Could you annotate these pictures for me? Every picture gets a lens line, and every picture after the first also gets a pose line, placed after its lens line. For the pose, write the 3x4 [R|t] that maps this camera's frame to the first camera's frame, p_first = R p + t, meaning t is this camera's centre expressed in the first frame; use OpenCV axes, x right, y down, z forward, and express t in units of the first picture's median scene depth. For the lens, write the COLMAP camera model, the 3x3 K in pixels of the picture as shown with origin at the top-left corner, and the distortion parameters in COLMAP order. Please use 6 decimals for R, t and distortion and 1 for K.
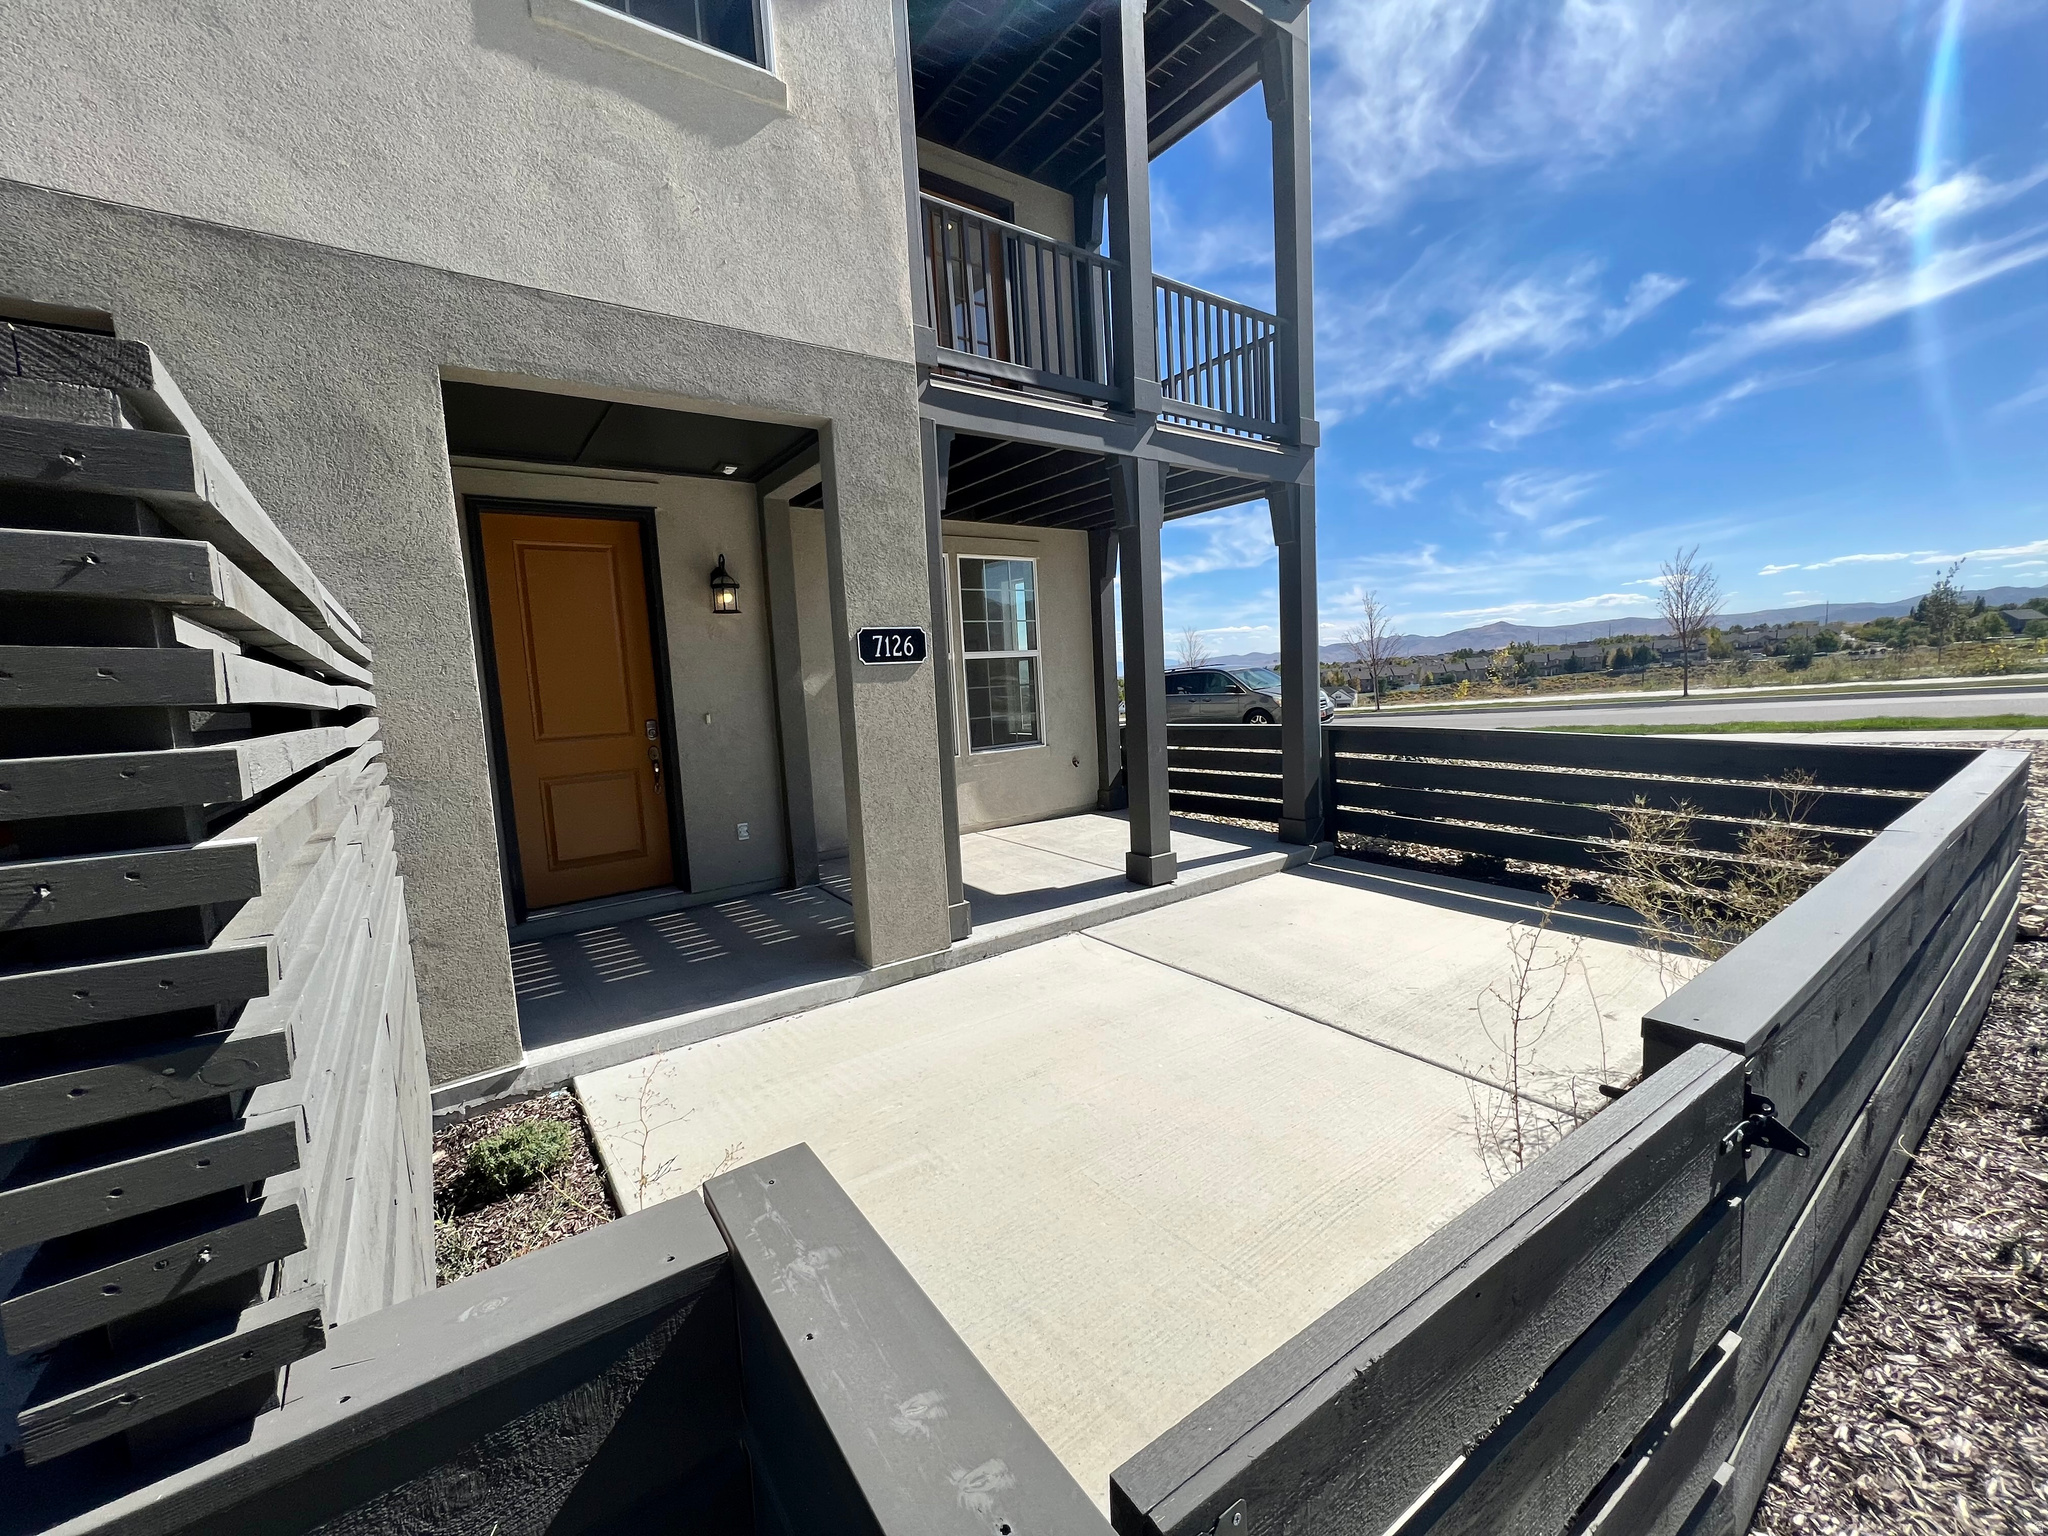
lens RADIAL K [[823.9, 0, 1020.9], [0, 823.9, 760.5], [0, 0, 1]] dist [-0.002750, 0.000719]
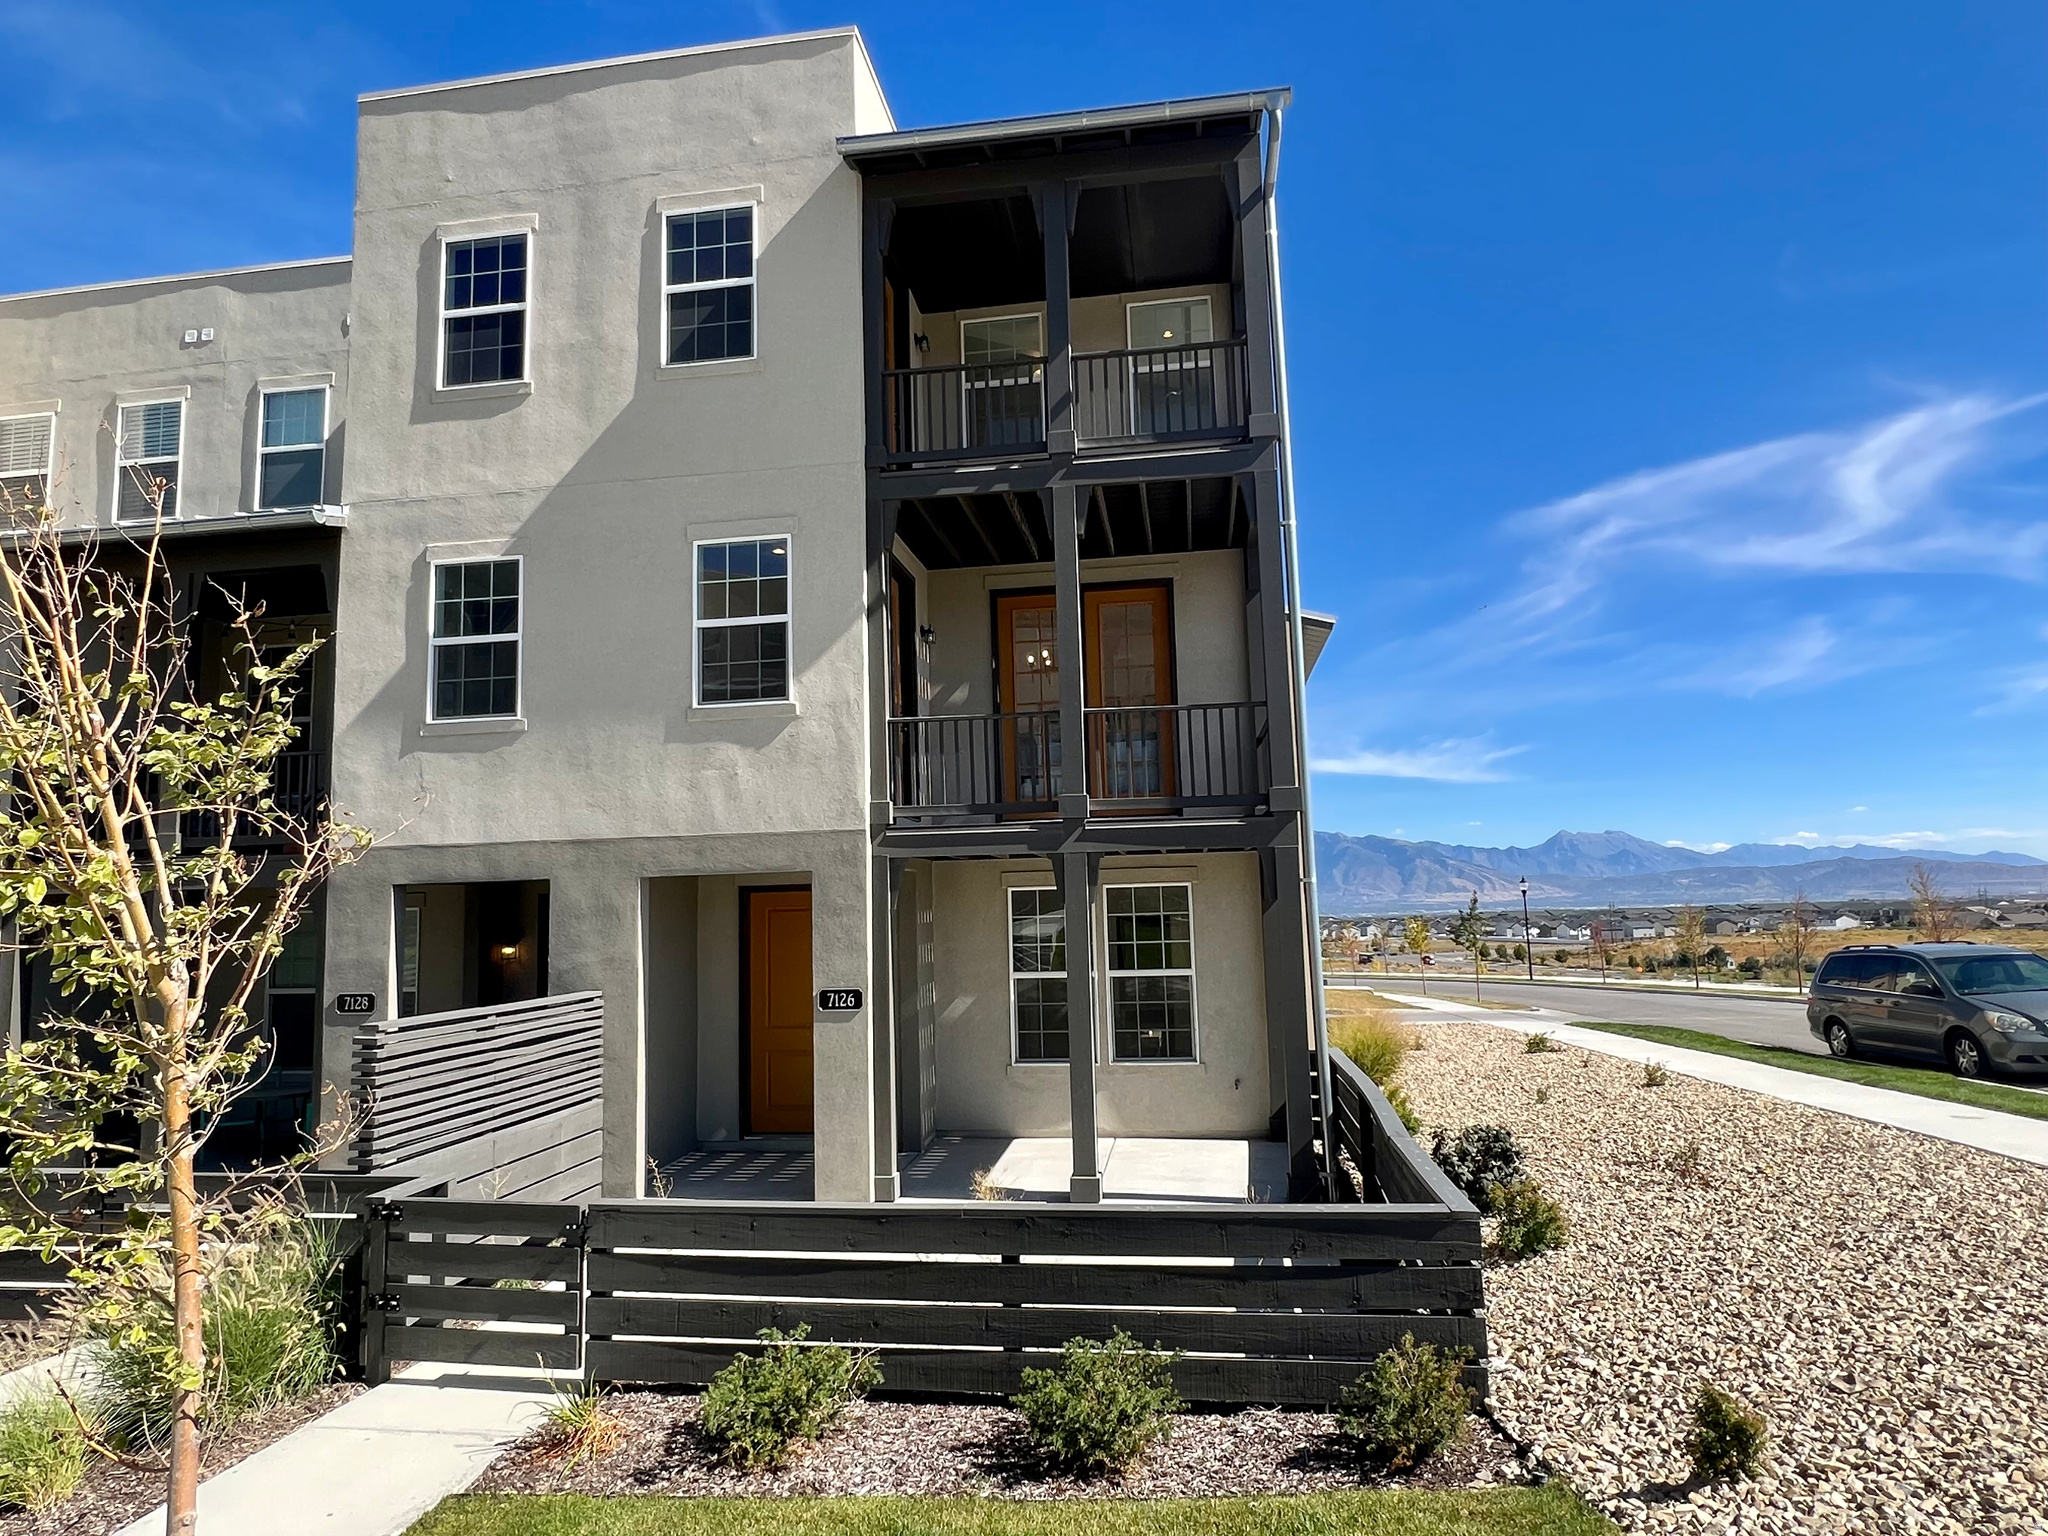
lens RADIAL K [[1235.6, 0, 1042.5], [0, 1235.6, 767.6], [0, 0, 1]] dist [0.011583, 0.000434]
pose [[0.711619, -0.046057, -0.701054, 1.931267], [-0.082430, 0.985484, -0.148415, -0.269370], [0.697713, 0.163402, 0.697493, -0.527357]]
